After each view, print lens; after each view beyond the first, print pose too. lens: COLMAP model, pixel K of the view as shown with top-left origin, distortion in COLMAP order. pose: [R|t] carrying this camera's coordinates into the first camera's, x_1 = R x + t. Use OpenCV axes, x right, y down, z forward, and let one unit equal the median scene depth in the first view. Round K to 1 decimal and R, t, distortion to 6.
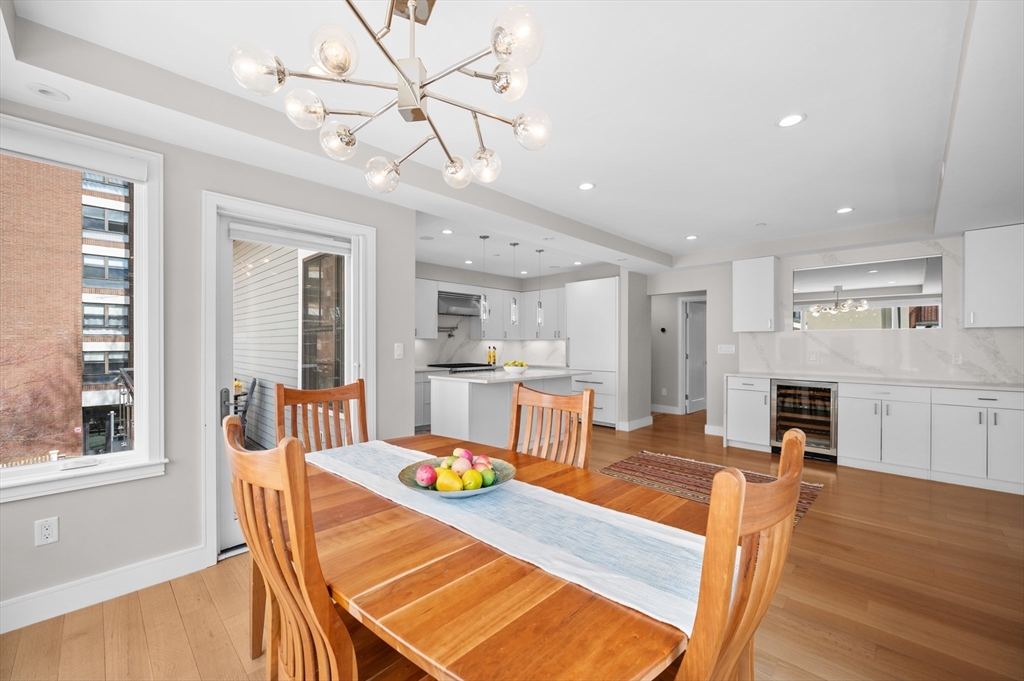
lens RADIAL K [[409.2, 0, 509.4], [0, 409.2, 343.5], [0, 0, 1]] dist [-0.001686, -0.000043]
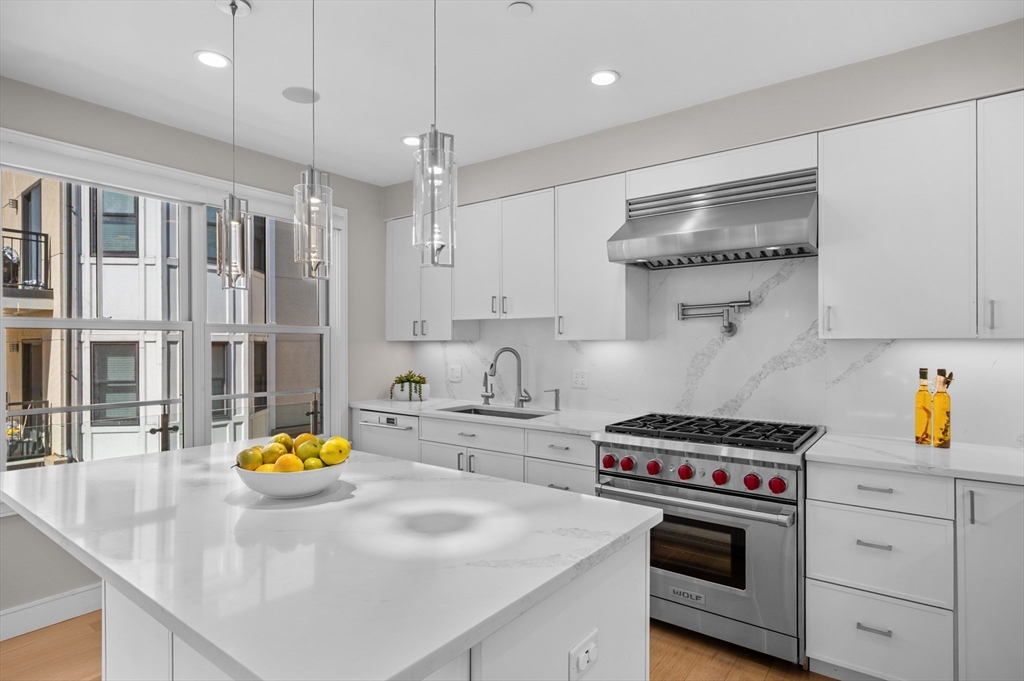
lens RADIAL K [[544.2, 0, 511.4], [0, 544.2, 345.4], [0, 0, 1]] dist [-0.001321, 0.000060]
pose [[0.124823, -0.000910, -0.992179, 0.355613], [0.001264, 0.999999, -0.000758, -0.009577], [0.992178, -0.001160, 0.124824, 1.136505]]
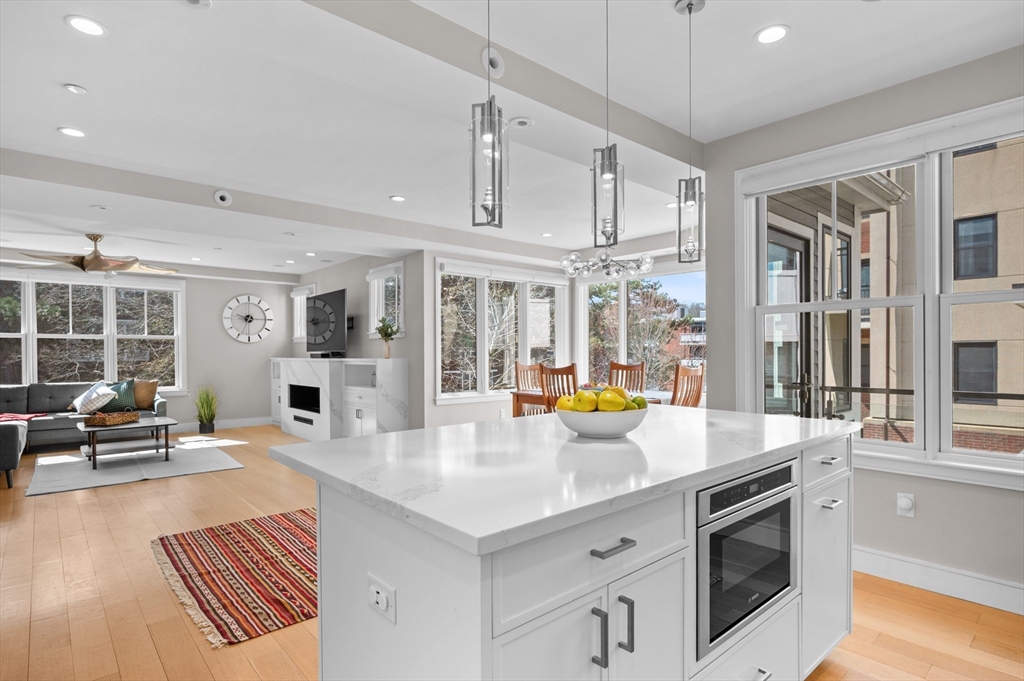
lens RADIAL K [[534.2, 0, 512.6], [0, 534.2, 354.6], [0, 0, 1]] dist [0.000594, 0.000345]
pose [[-0.997267, 0.003528, 0.073803, 0.046084], [0.003830, 0.999985, 0.003957, 0.019339], [-0.073787, 0.004229, -0.997265, 1.430051]]
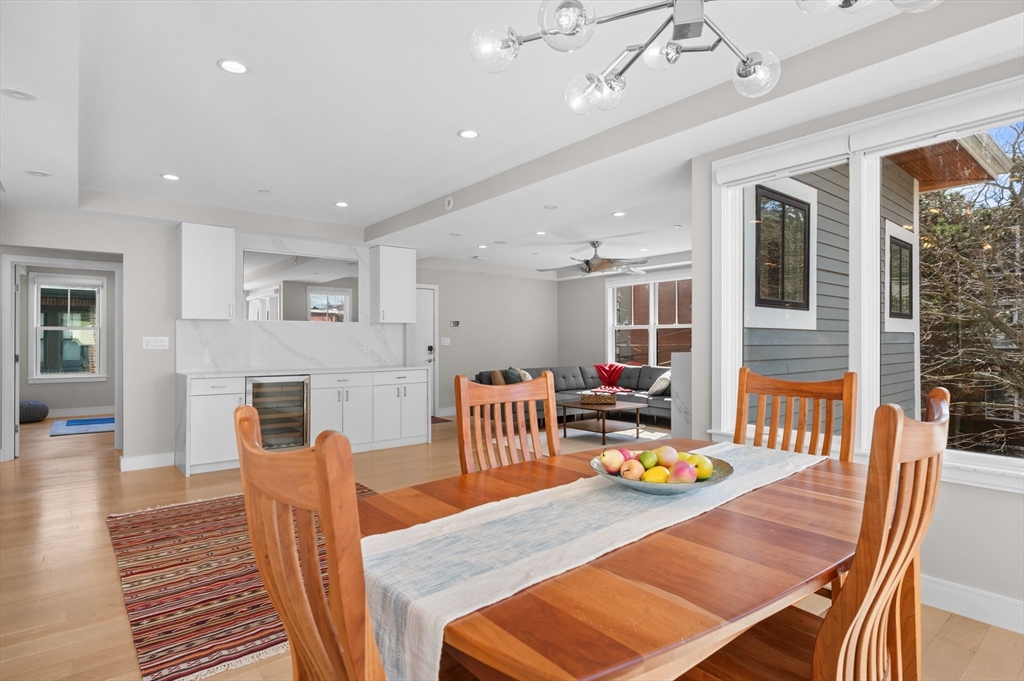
lens RADIAL K [[532.7, 0, 511.1], [0, 532.7, 337.0], [0, 0, 1]] dist [0.000466, 0.000279]
pose [[0.111898, 0.006899, 0.993696, -0.366174], [0.002791, 0.999970, -0.007257, 0.014137], [-0.993716, 0.003586, 0.111875, 0.339341]]
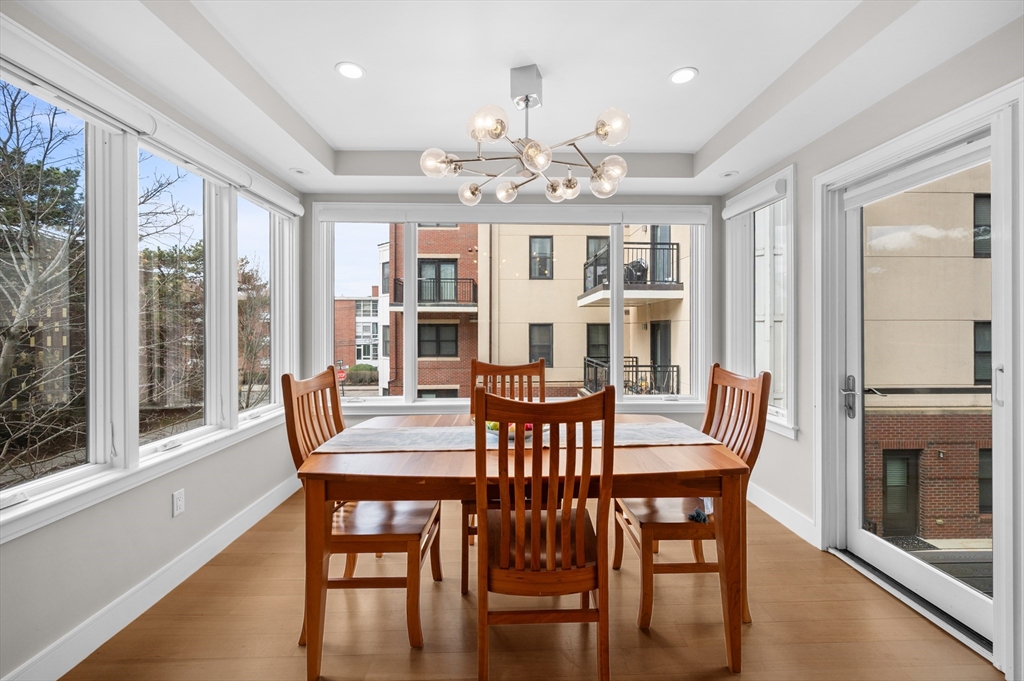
lens RADIAL K [[425.9, 0, 517.2], [0, 425.9, 328.1], [0, 0, 1]] dist [-0.000468, -0.000211]
pose [[-0.691505, 0.000138, -0.722371, 0.257269], [-0.000492, 1.000000, 0.000662, 0.002783], [0.722371, 0.000813, -0.691505, 0.573032]]
